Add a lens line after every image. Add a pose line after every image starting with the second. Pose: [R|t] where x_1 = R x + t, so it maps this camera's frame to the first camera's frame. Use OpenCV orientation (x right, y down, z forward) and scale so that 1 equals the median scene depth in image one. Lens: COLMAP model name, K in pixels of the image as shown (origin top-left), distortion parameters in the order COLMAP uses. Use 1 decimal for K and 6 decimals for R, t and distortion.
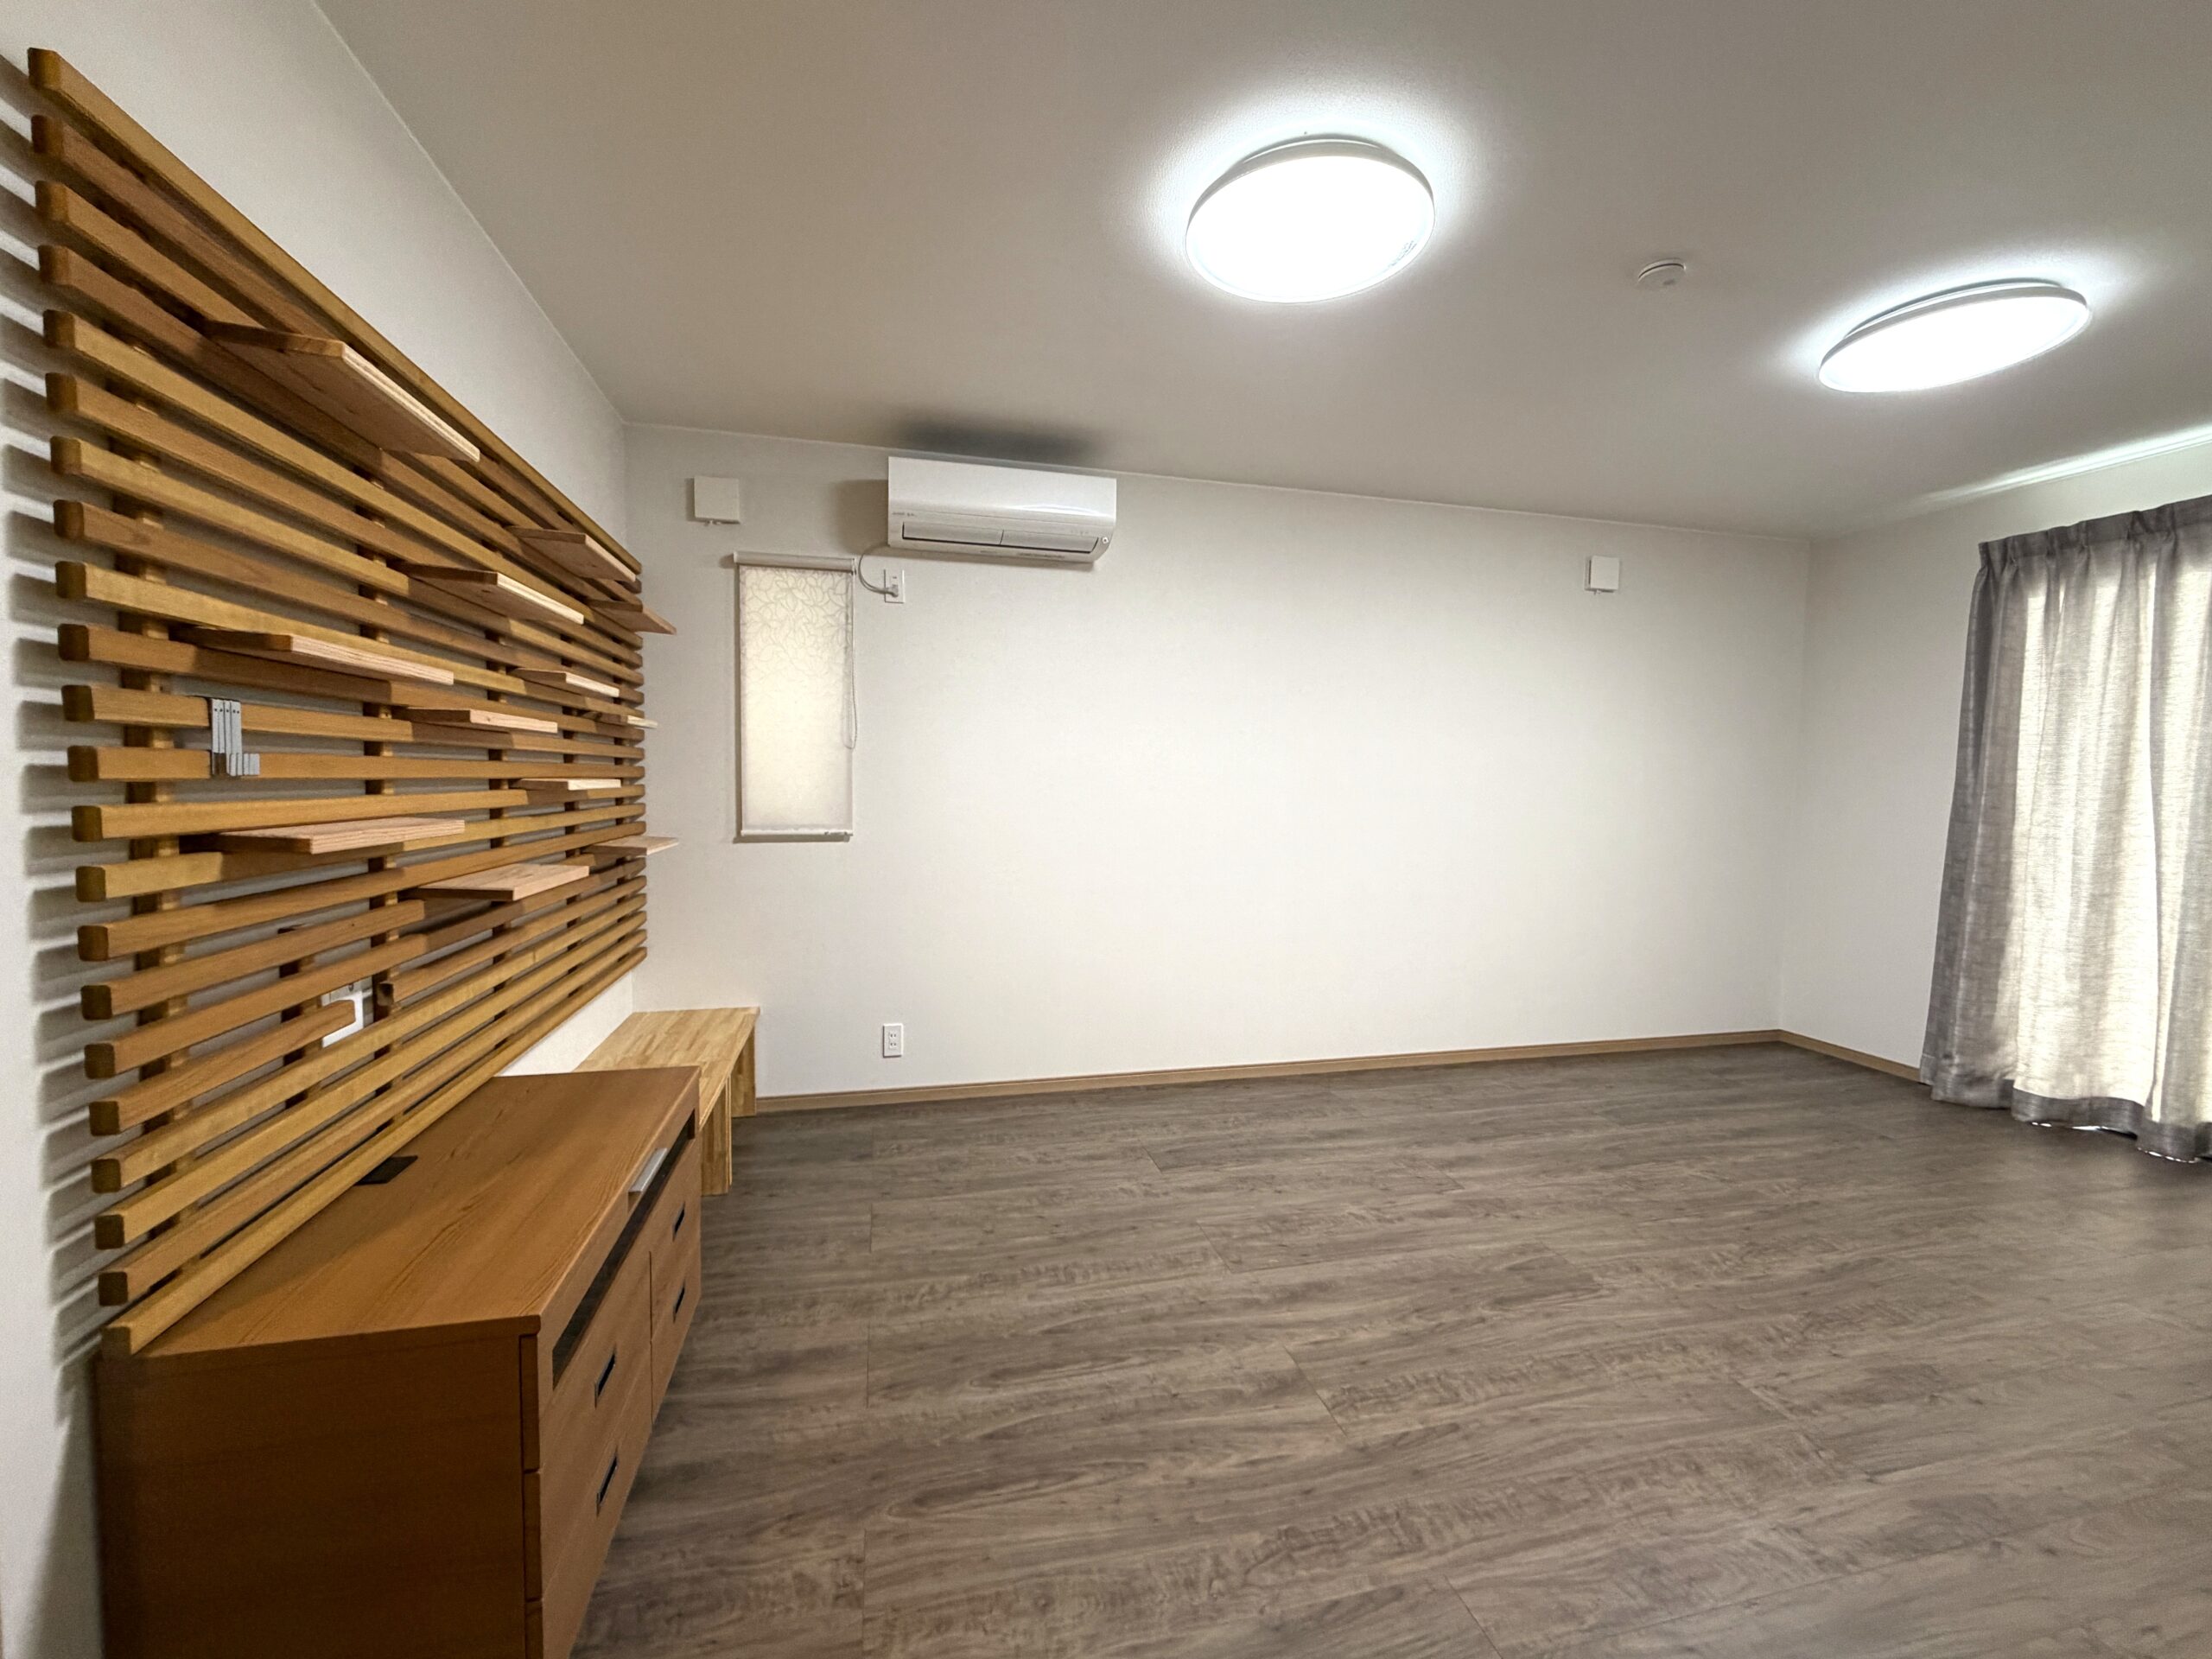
lens RADIAL K [[889.7, 0, 1113.8], [0, 889.7, 840.8], [0, 0, 1]] dist [0.000625, 0.000117]
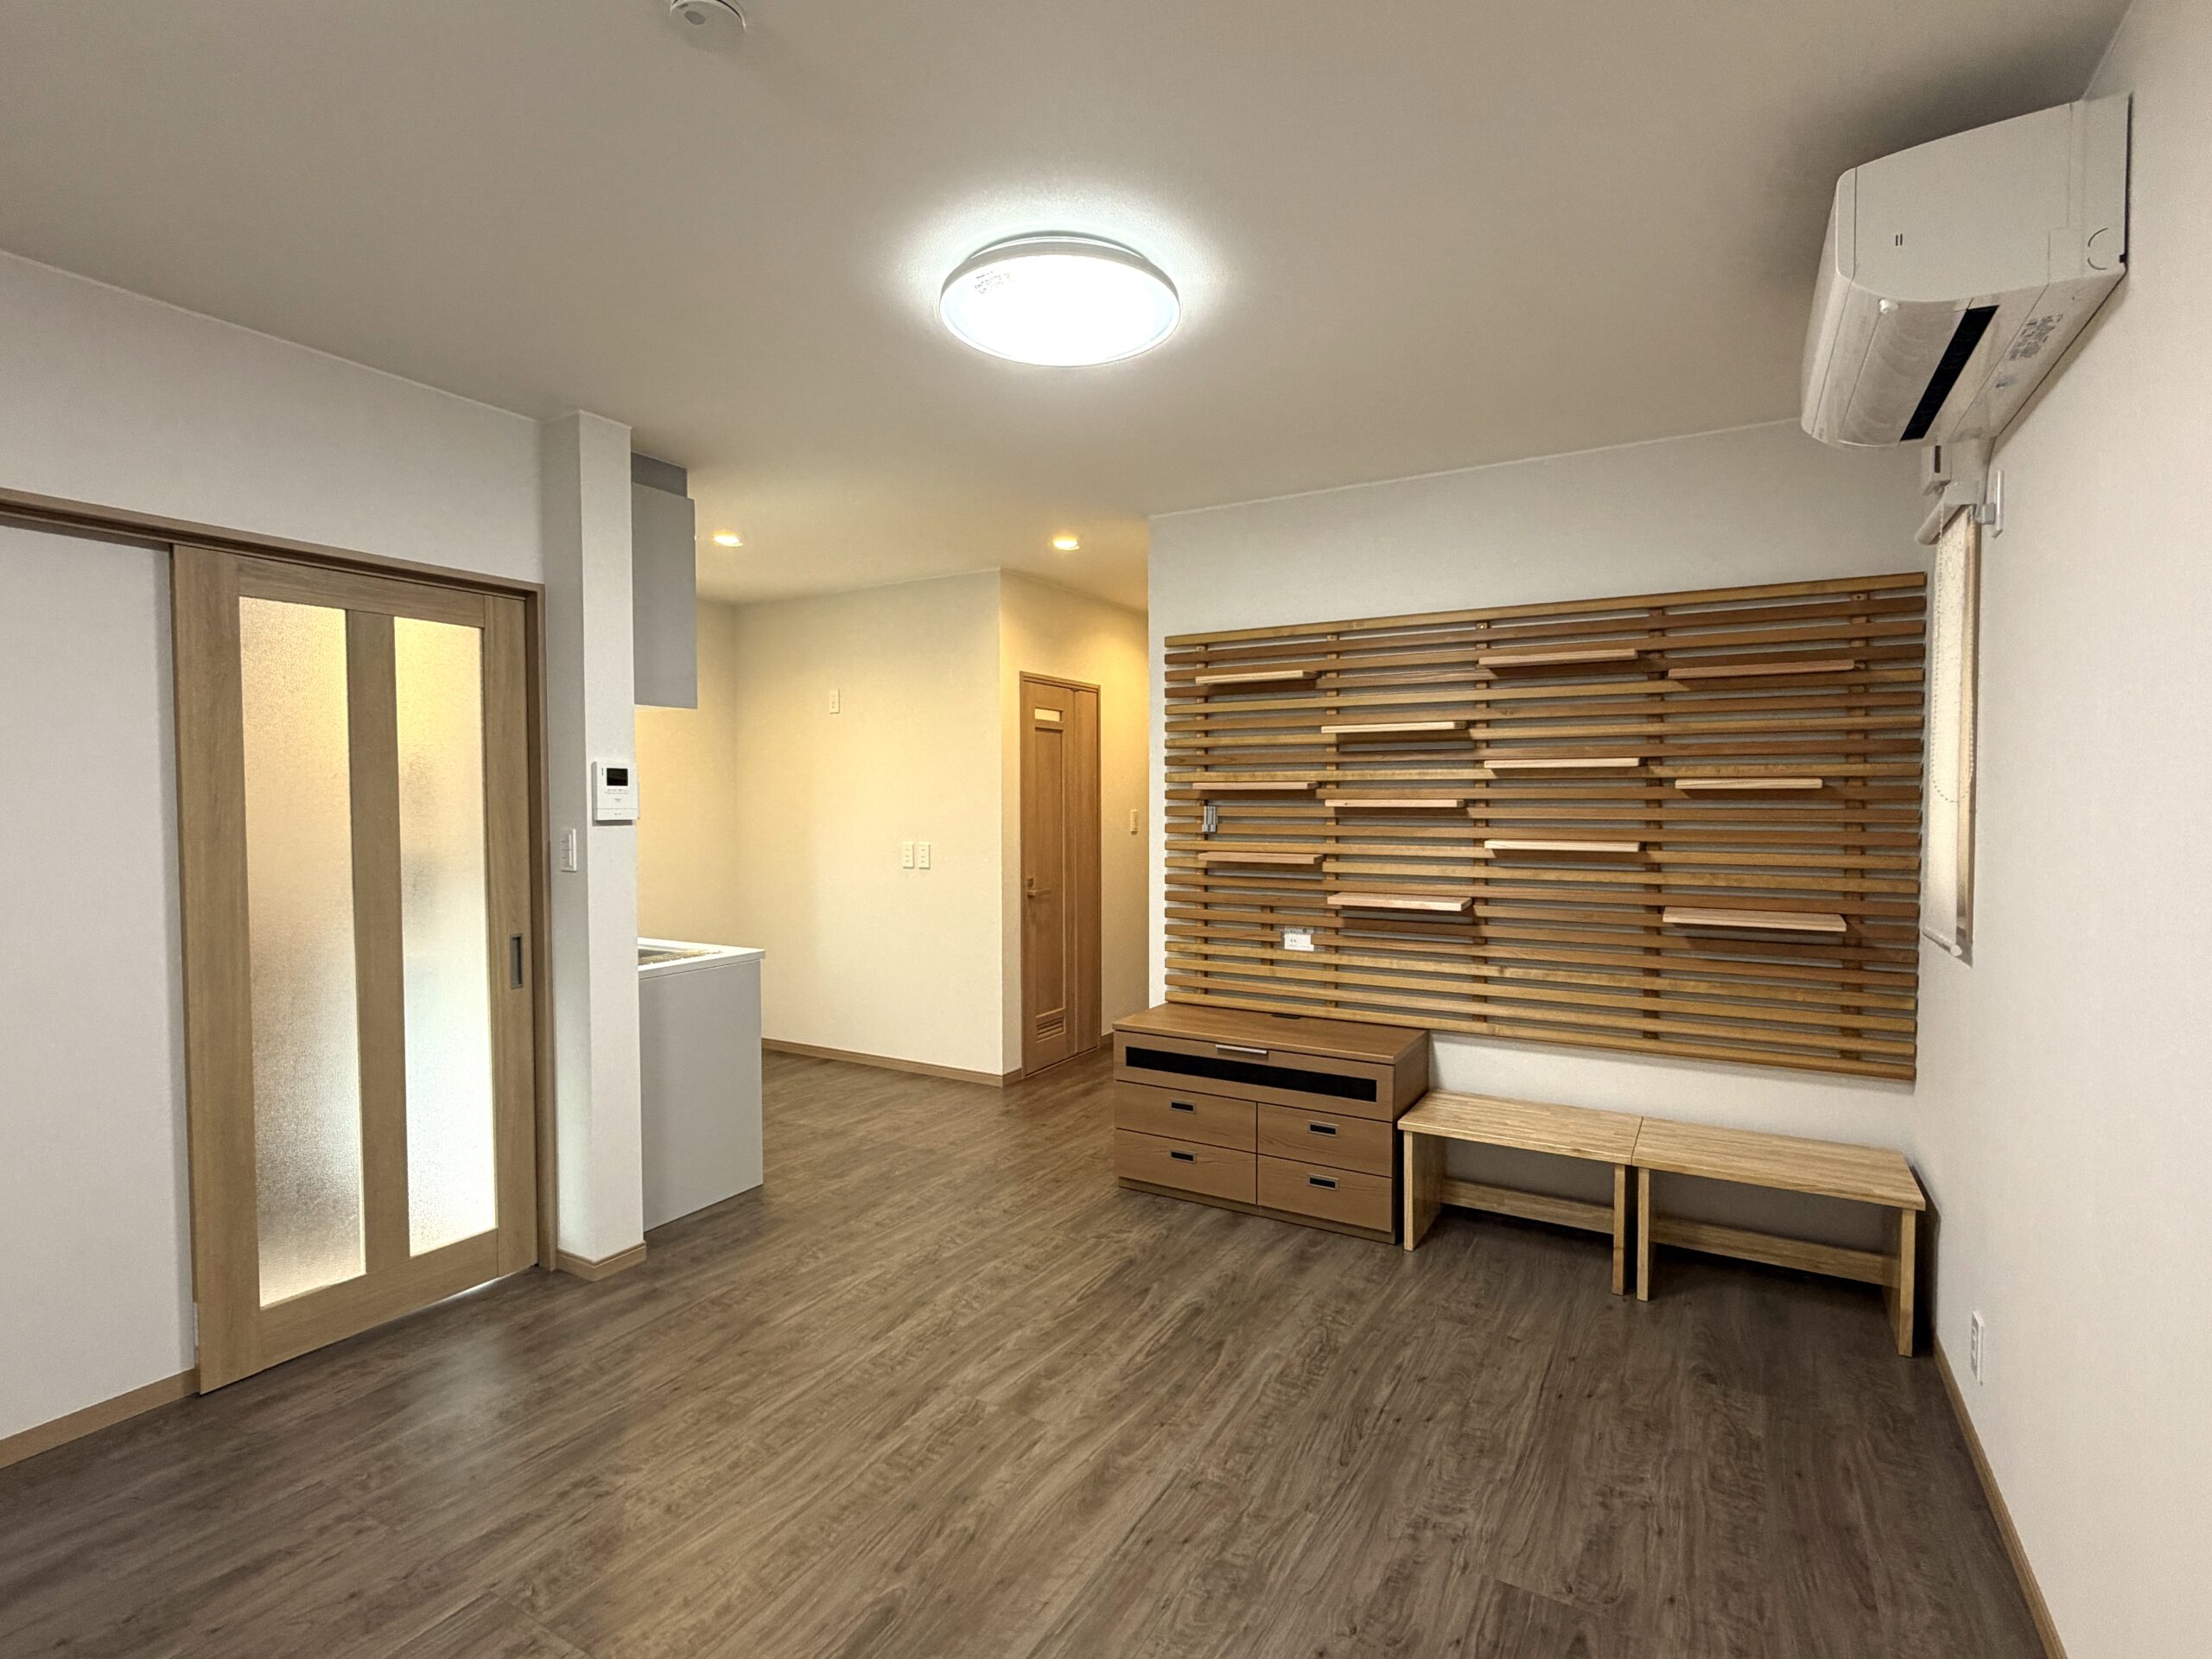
lens RADIAL K [[1028.8, 0, 1106.8], [0, 1028.8, 829.2], [0, 0, 1]] dist [-0.002729, -0.000480]
pose [[-0.684984, 0.008210, -0.728512, 0.956913], [-0.061984, 0.995654, 0.069501, -0.165860], [0.725917, 0.092763, -0.681498, 1.723802]]
